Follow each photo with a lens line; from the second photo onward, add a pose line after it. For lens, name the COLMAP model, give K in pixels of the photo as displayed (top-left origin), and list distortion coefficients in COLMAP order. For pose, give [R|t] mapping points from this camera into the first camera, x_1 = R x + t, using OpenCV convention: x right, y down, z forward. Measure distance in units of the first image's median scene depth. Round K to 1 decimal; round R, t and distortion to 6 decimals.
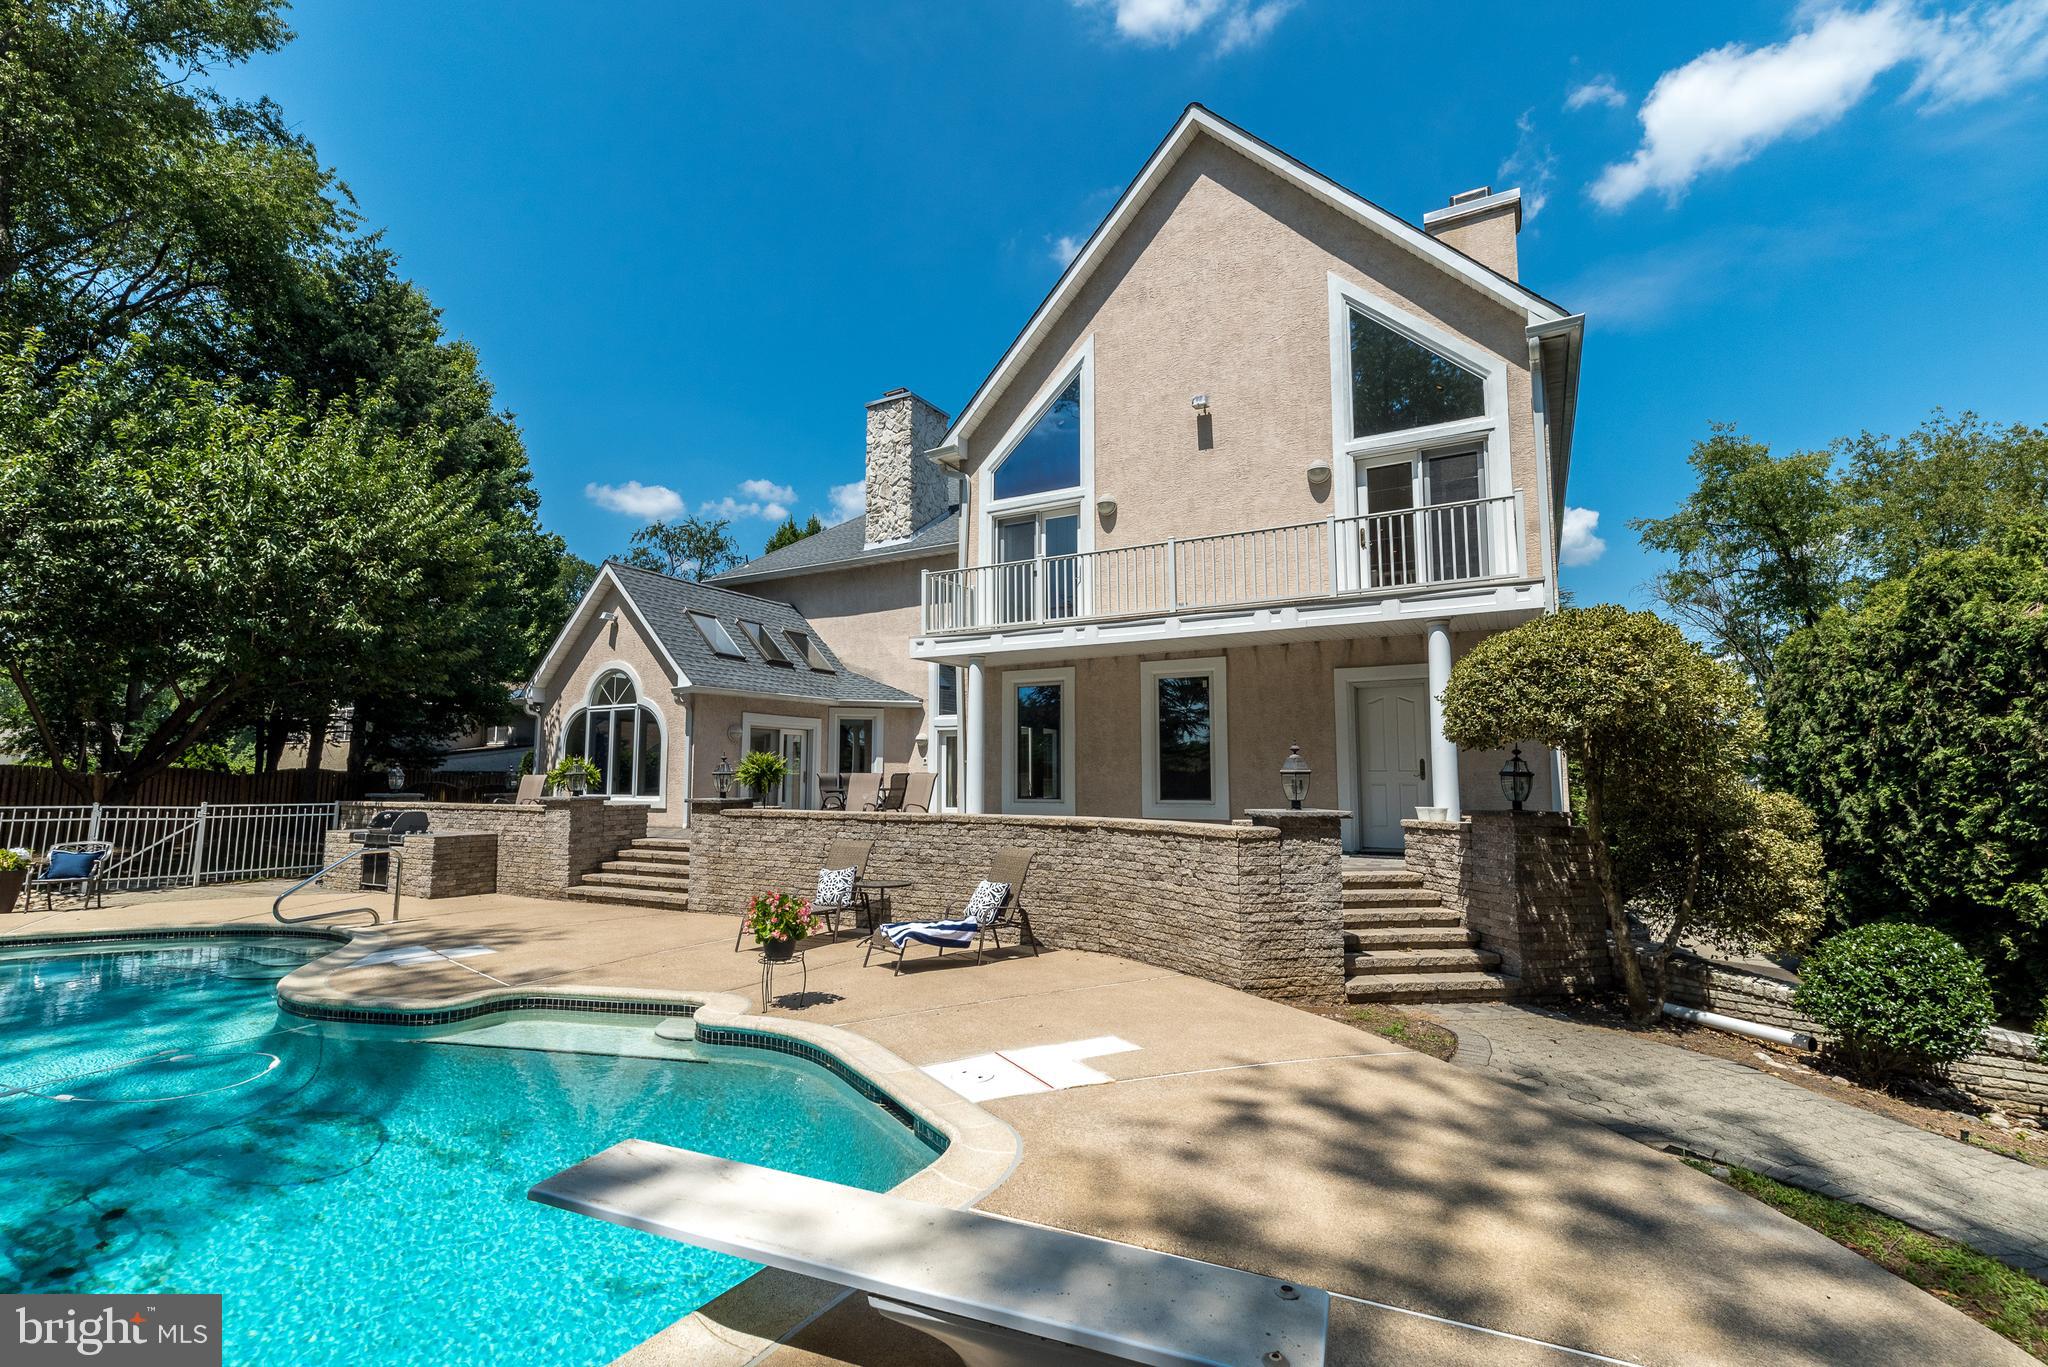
lens RADIAL K [[912.9, 0, 1023.9], [0, 912.9, 689.6], [0, 0, 1]] dist [0.008103, -0.000111]
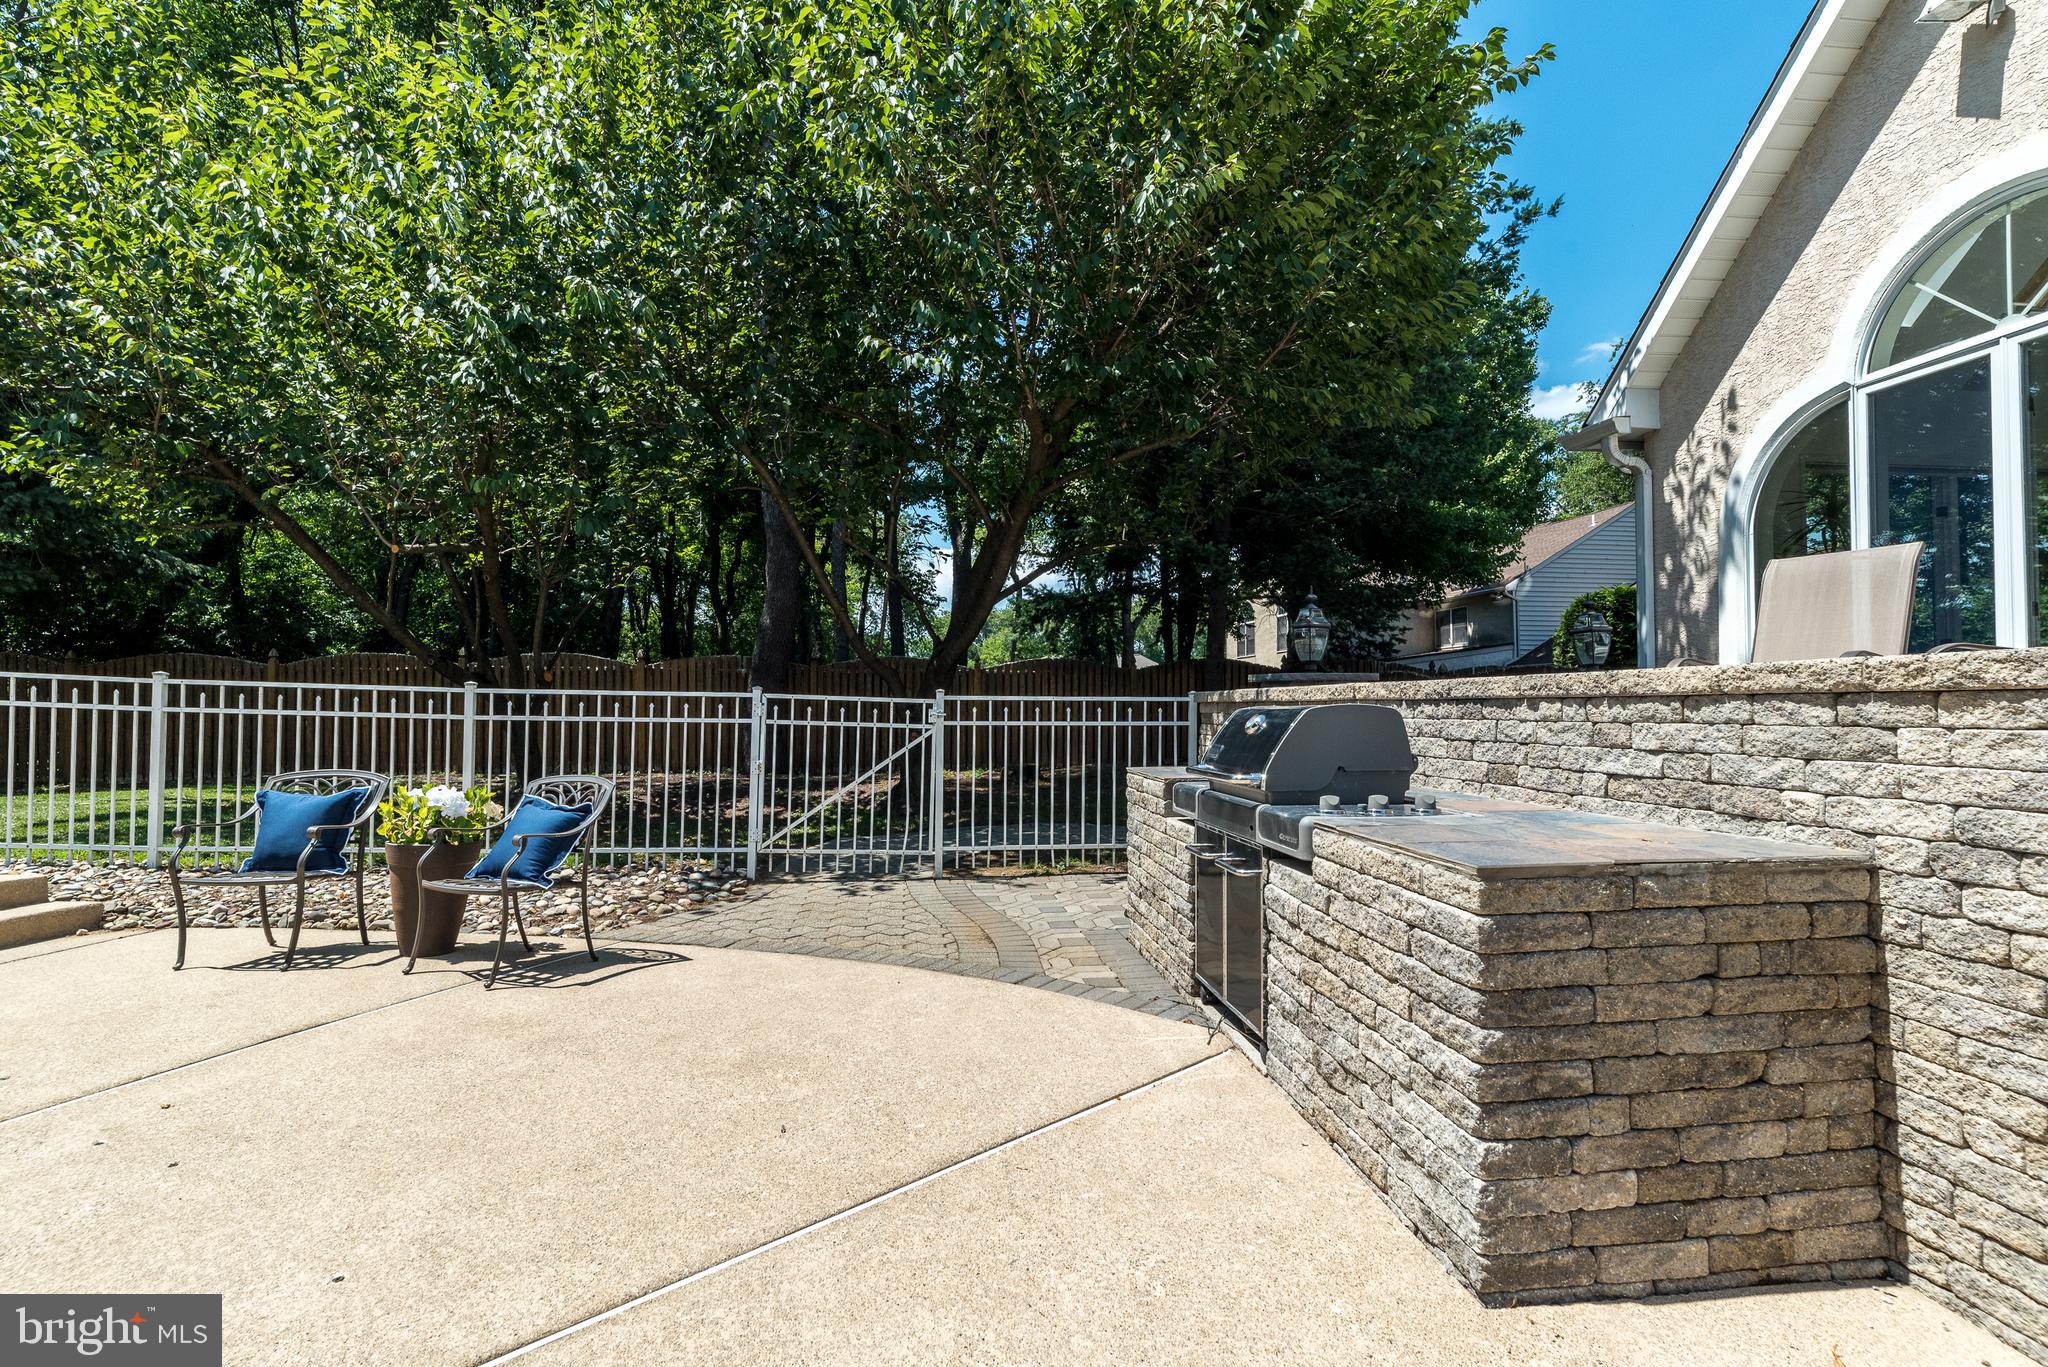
lens RADIAL K [[927.7, 0, 1020.6], [0, 927.7, 689.7], [0, 0, 1]] dist [0.003366, 0.000931]
pose [[0.590644, -0.018581, -0.806718, -0.568607], [0.082332, 0.995905, 0.037341, 0.122273], [0.802721, -0.088474, 0.589755, 0.859951]]
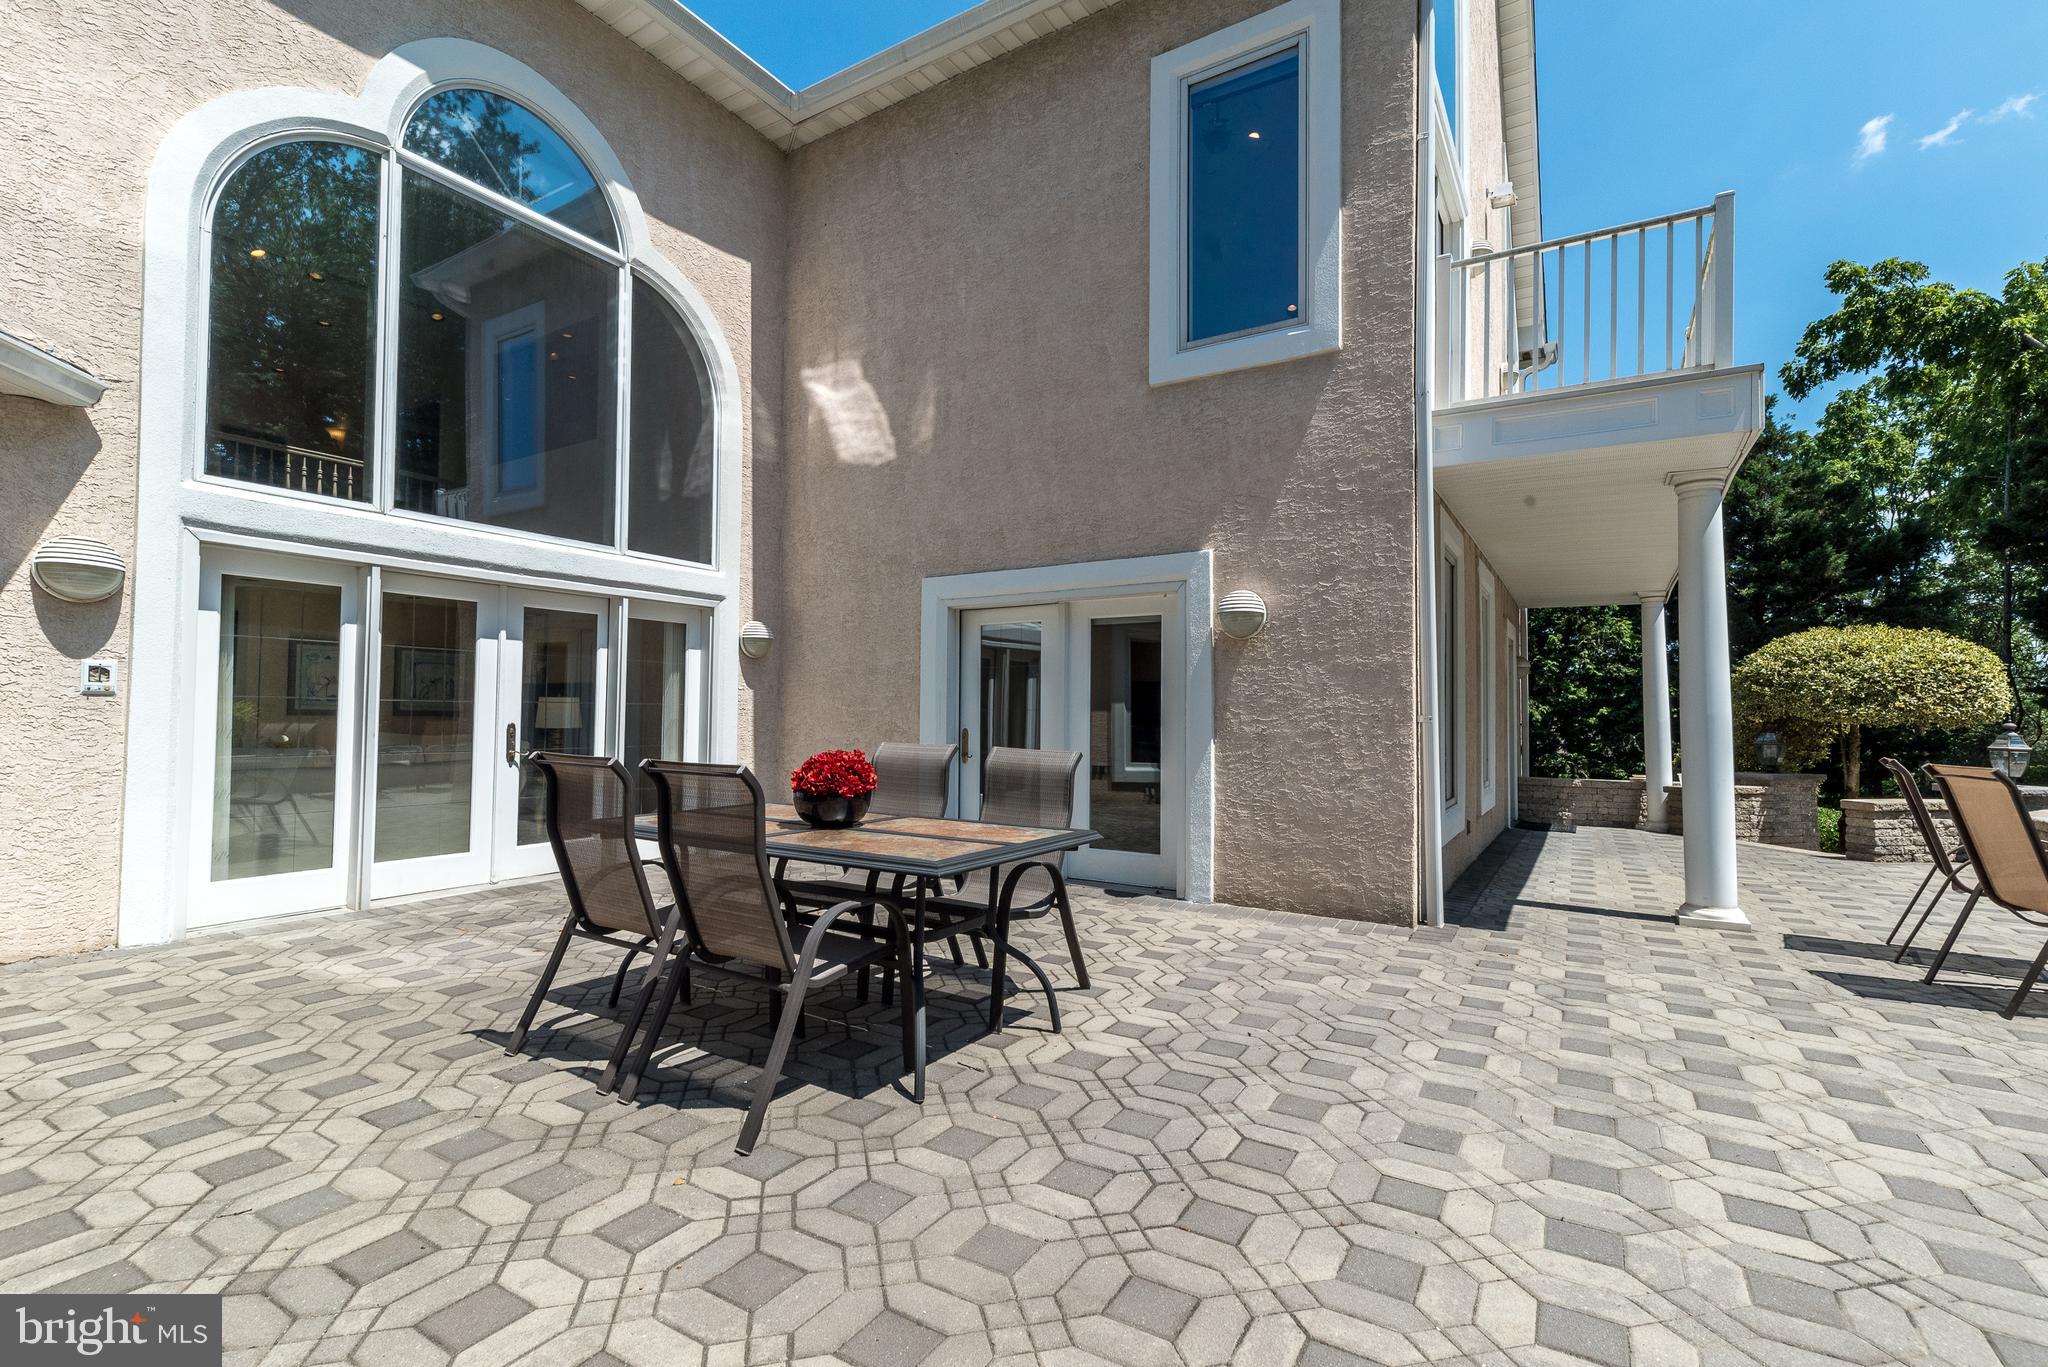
lens RADIAL K [[927.7, 0, 1020.6], [0, 927.7, 689.7], [0, 0, 1]] dist [0.003366, 0.000931]
pose [[0.053552, 0.033310, 0.998009, -0.485751], [-0.106330, 0.993951, -0.027469, 0.103202], [-0.992888, -0.104647, 0.056770, 1.239566]]
